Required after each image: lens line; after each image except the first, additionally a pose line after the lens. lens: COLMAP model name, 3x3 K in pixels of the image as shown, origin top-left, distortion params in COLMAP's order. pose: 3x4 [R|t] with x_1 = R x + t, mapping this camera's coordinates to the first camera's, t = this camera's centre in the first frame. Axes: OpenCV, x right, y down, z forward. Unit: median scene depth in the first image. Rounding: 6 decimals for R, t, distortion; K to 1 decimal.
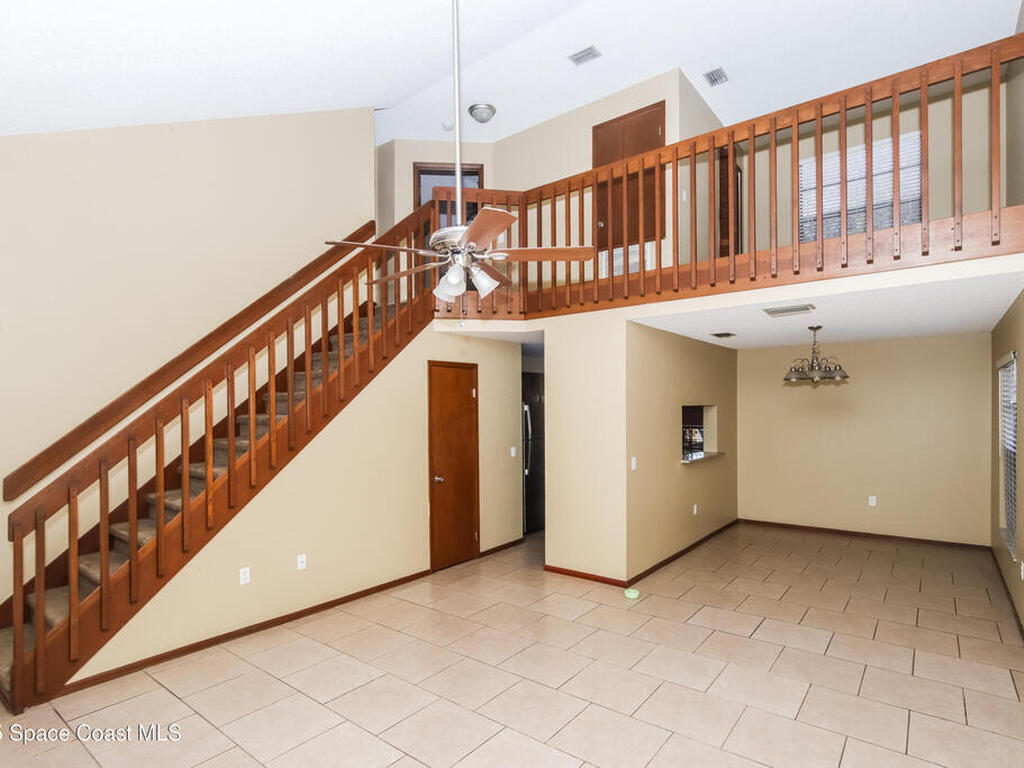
lens RADIAL K [[550.4, 0, 513.3], [0, 550.4, 410.5], [0, 0, 1]] dist [0.018984, 0.000212]
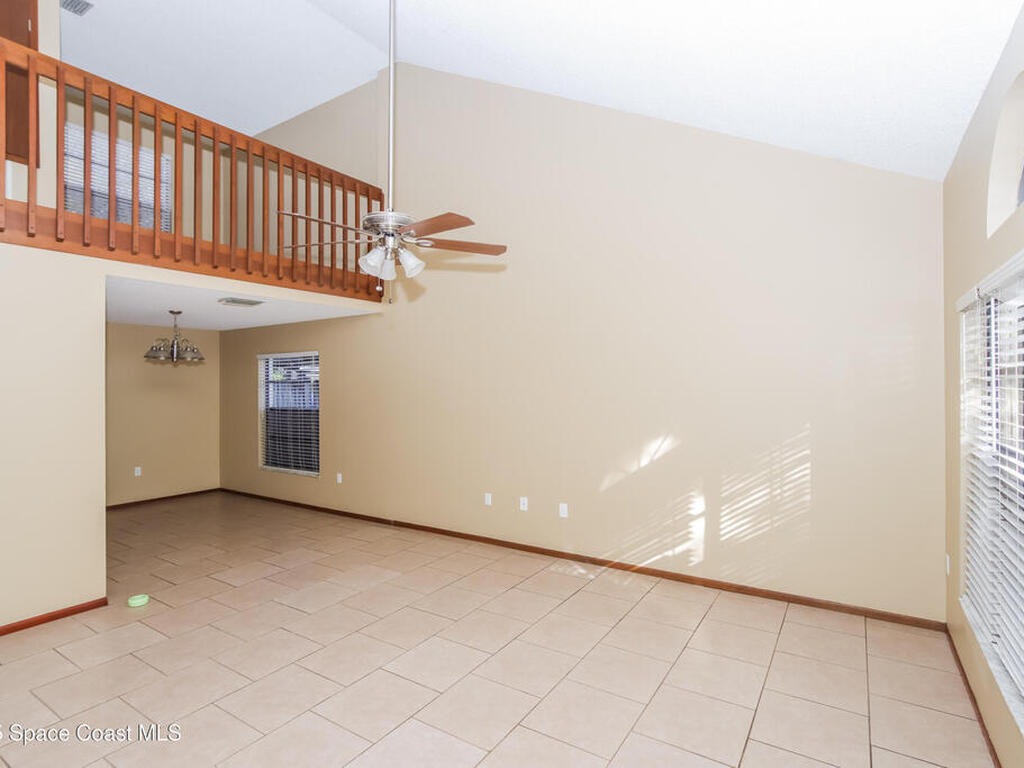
lens RADIAL K [[534.9, 0, 512.0], [0, 534.9, 384.0], [0, 0, 1]] dist [-0.002962, -0.000921]
pose [[-0.074459, 0.008120, 0.997191, -0.560793], [0.008476, 0.999936, -0.007509, 0.006783], [-0.997188, 0.007893, -0.074523, 0.413449]]
